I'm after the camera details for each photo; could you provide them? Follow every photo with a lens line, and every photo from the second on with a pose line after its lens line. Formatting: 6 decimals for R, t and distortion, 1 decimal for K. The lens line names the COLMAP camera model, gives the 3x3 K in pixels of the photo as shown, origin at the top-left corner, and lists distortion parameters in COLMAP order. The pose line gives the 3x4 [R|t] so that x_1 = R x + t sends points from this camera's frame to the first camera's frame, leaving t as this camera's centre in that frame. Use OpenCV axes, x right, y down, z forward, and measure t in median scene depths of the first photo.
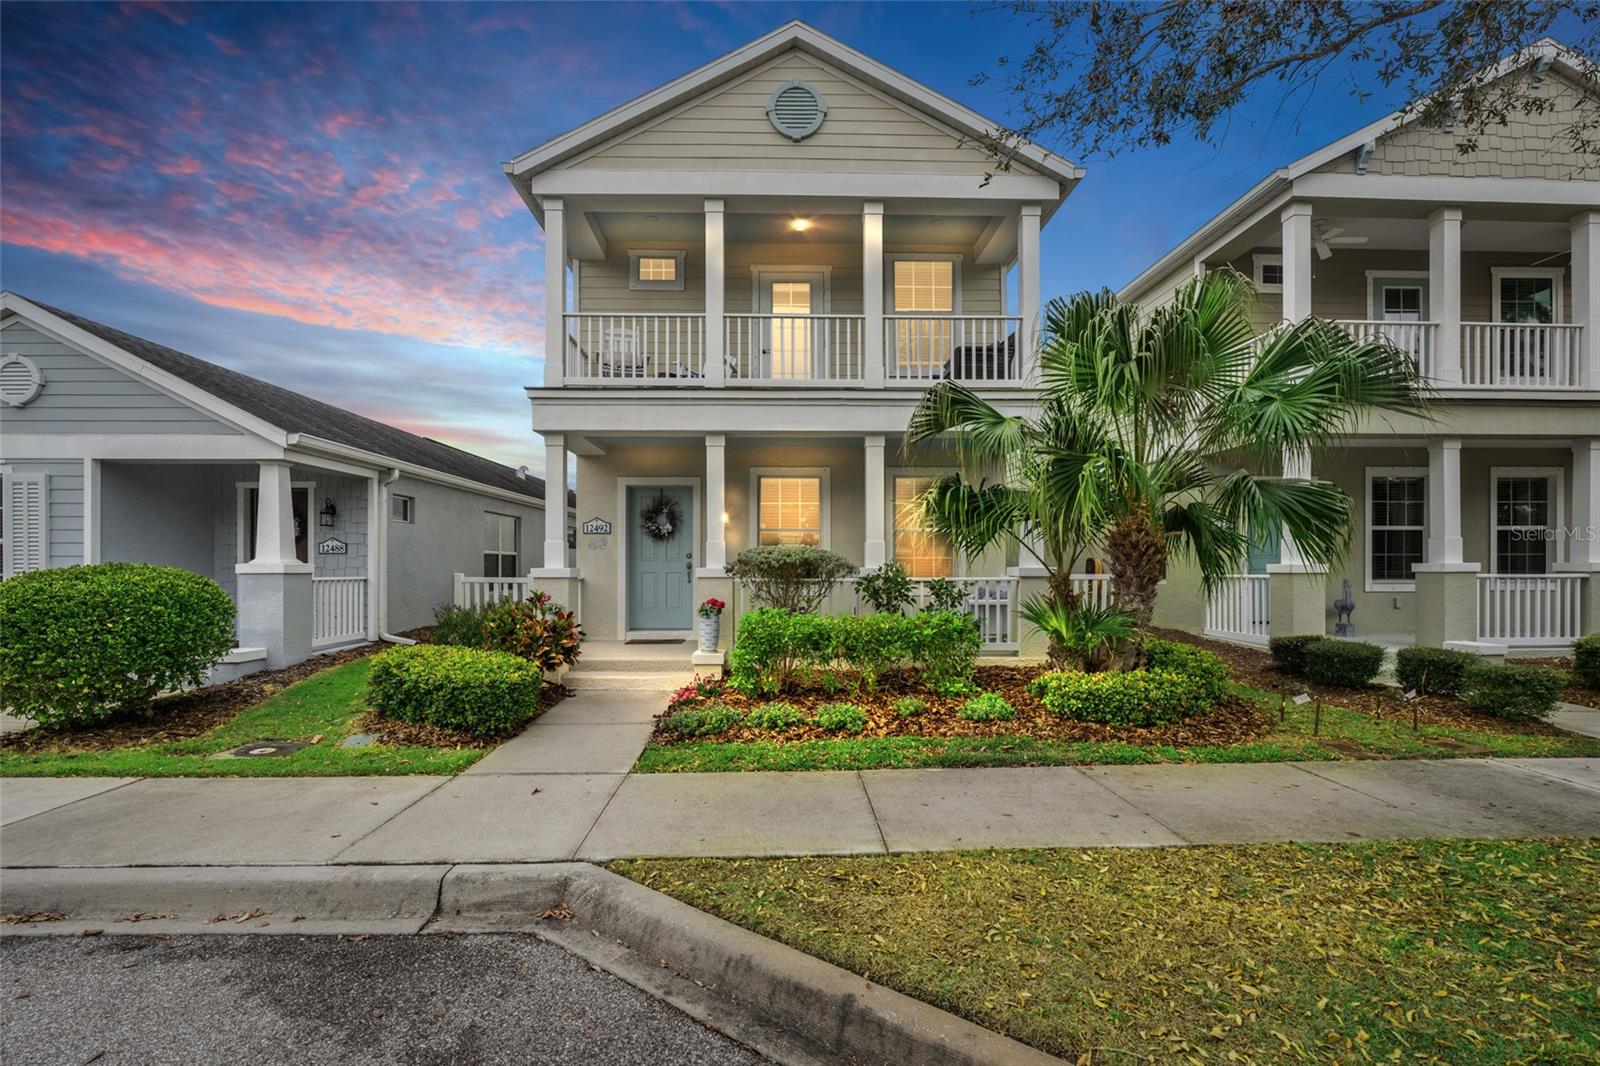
lens RADIAL K [[720.3, 0, 762.7], [0, 720.3, 563.3], [0, 0, 1]] dist [-0.009507, 0.003699]
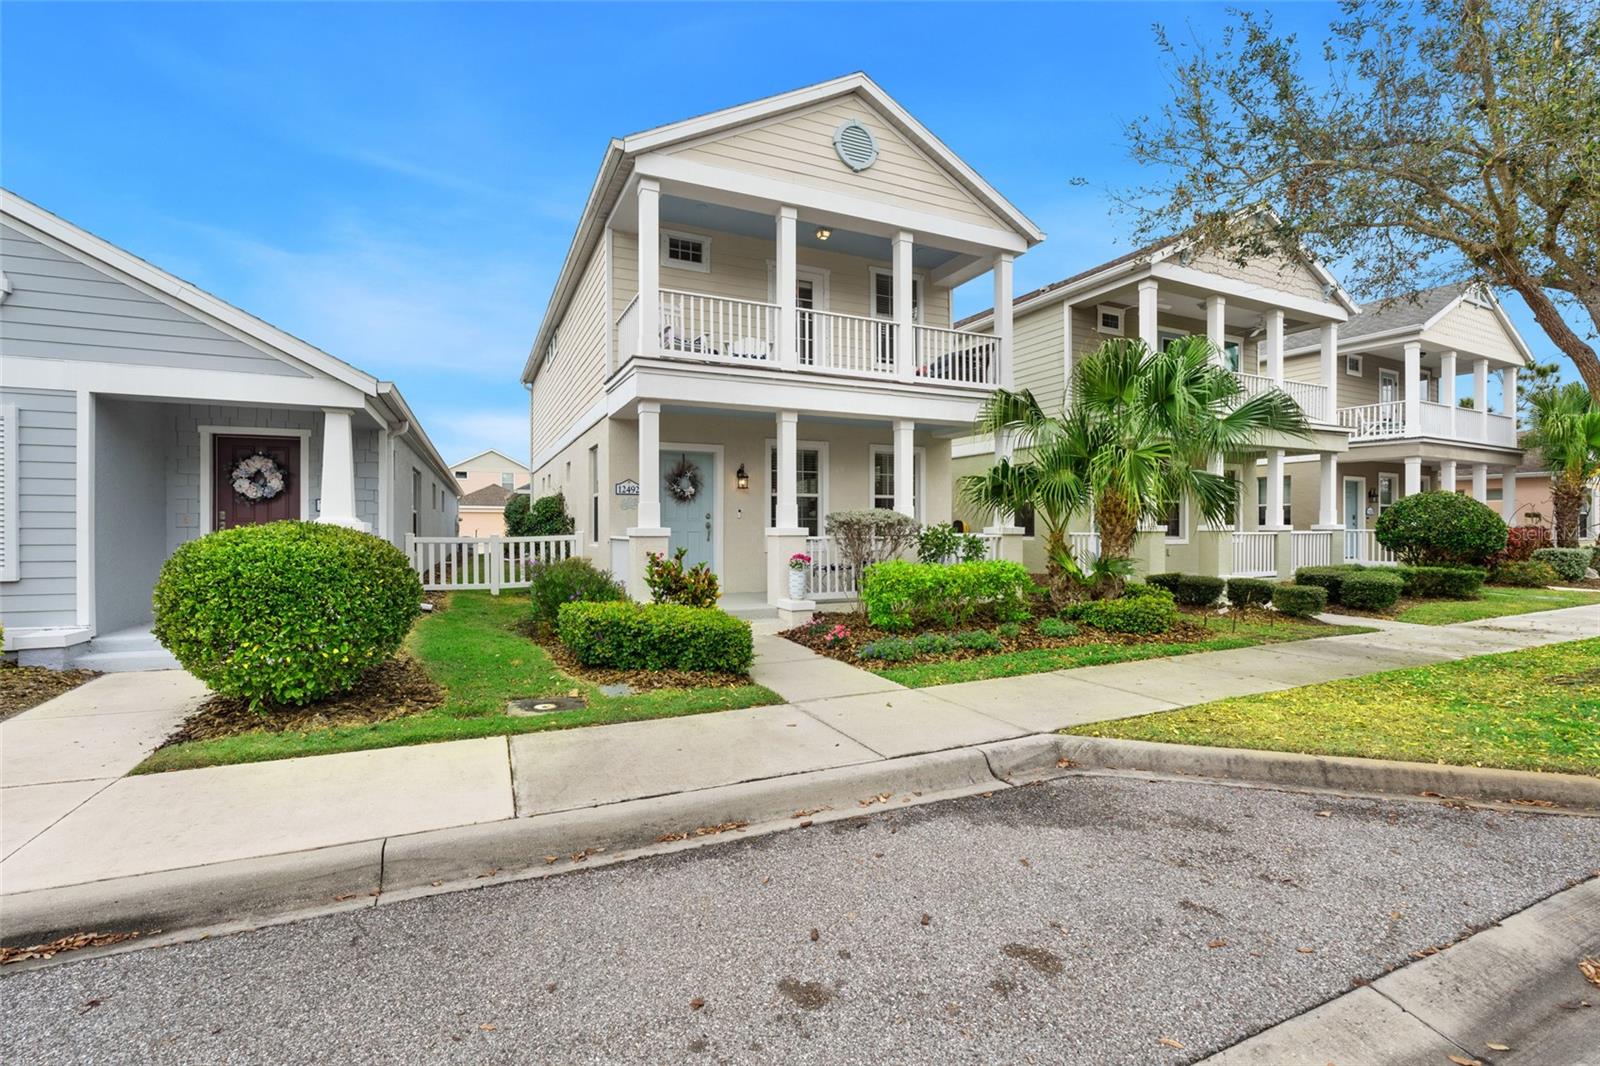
lens RADIAL K [[720.3, 0, 744.6], [0, 720.3, 525.1], [0, 0, 1]] dist [-0.009507, 0.003699]
pose [[0.921700, 0.002100, 0.387897, -0.609242], [-0.002238, 0.999997, -0.000095, 0.002970], [-0.387896, -0.000780, 0.921703, -0.035094]]
